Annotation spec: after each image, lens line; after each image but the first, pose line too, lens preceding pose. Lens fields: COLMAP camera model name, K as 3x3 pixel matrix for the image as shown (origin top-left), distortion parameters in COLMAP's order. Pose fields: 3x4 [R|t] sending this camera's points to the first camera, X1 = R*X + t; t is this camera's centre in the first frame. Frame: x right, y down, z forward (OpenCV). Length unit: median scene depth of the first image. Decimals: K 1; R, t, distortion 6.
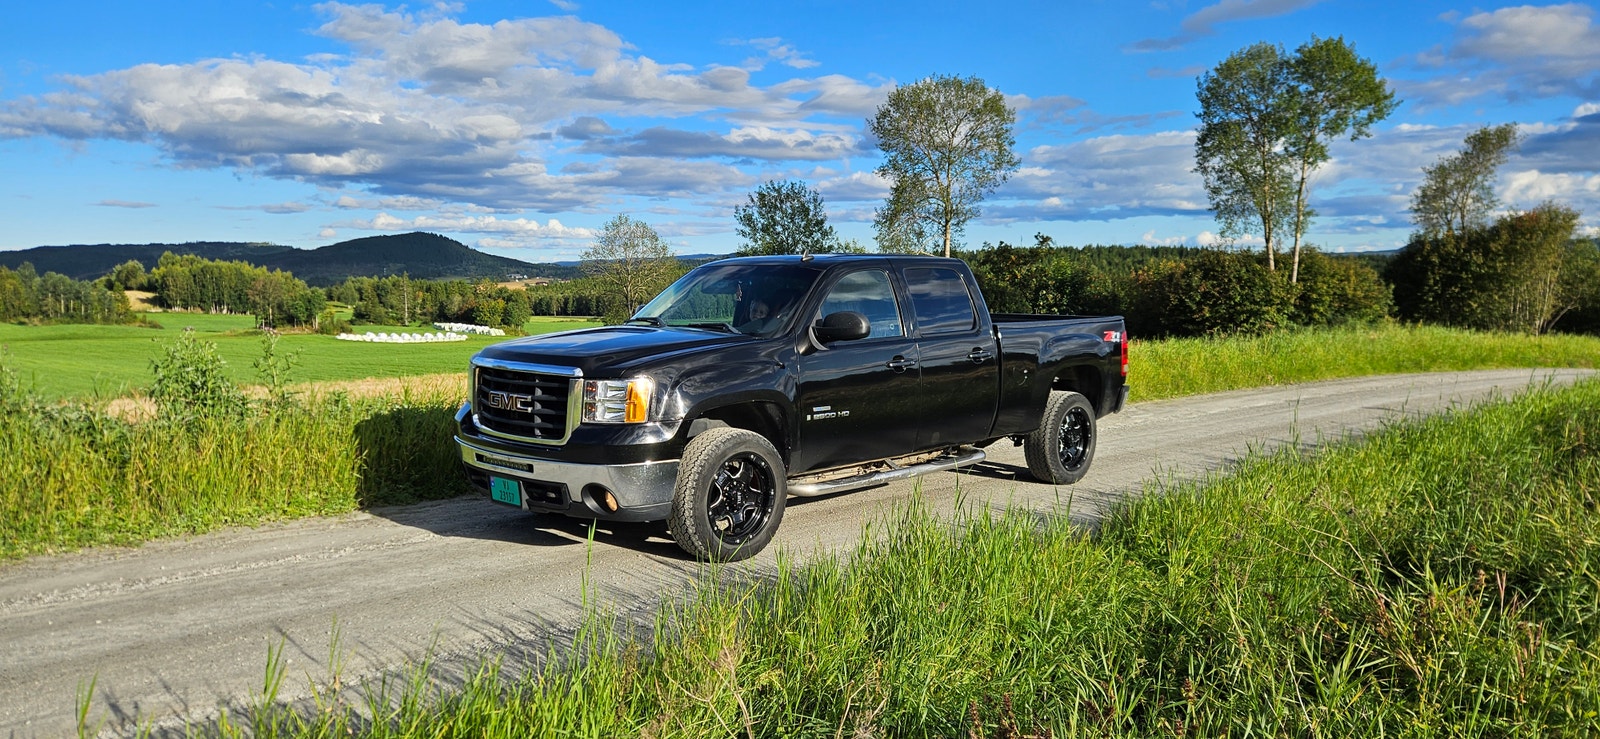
lens RADIAL K [[1041.8, 0, 784.3], [0, 1041.8, 411.1], [0, 0, 1]] dist [0.084555, -0.081337]
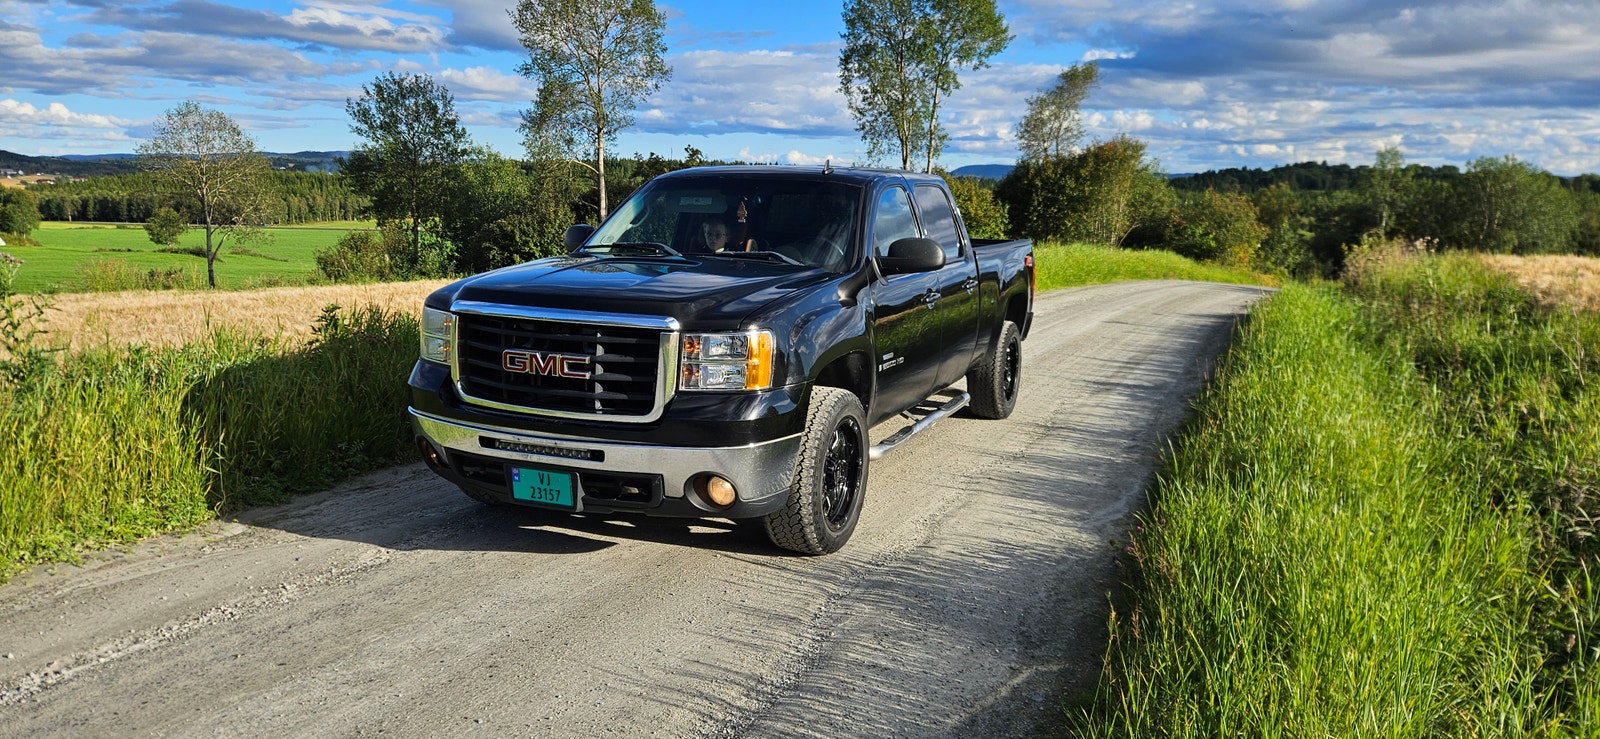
lens RADIAL K [[1041.8, 0, 784.3], [0, 1041.8, 411.1], [0, 0, 1]] dist [0.084555, -0.081337]
pose [[0.934828, -0.054371, 0.350914, -0.045138], [0.025328, 0.995901, 0.086834, -0.004388], [-0.354196, -0.072287, 0.932373, 0.033483]]
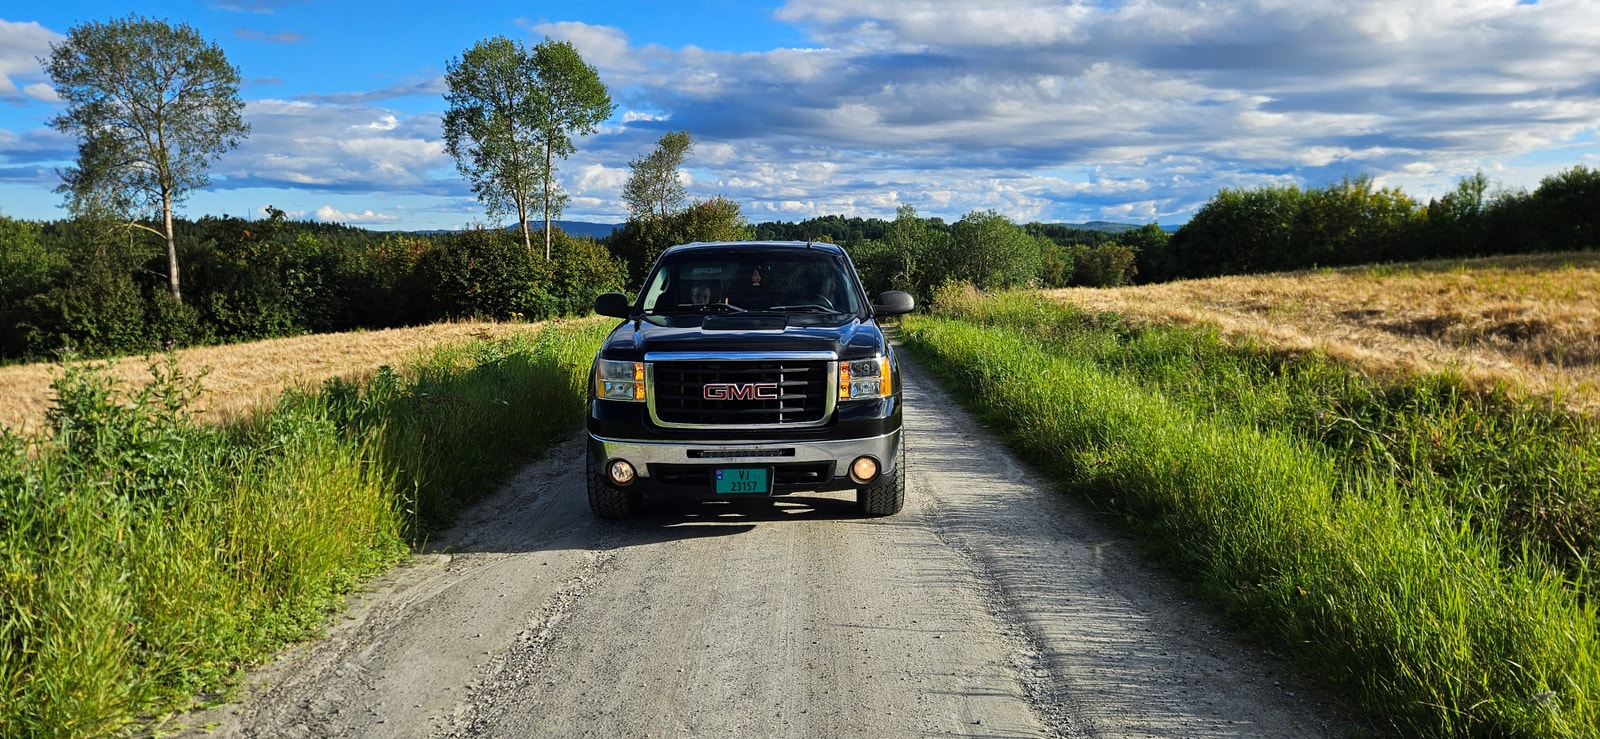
lens RADIAL K [[1041.8, 0, 784.3], [0, 1041.8, 411.1], [0, 0, 1]] dist [0.084555, -0.081337]
pose [[0.719183, -0.112371, 0.685674, -0.116452], [0.097193, 0.993403, 0.060860, -0.005961], [-0.687989, 0.022873, 0.725360, 0.031192]]
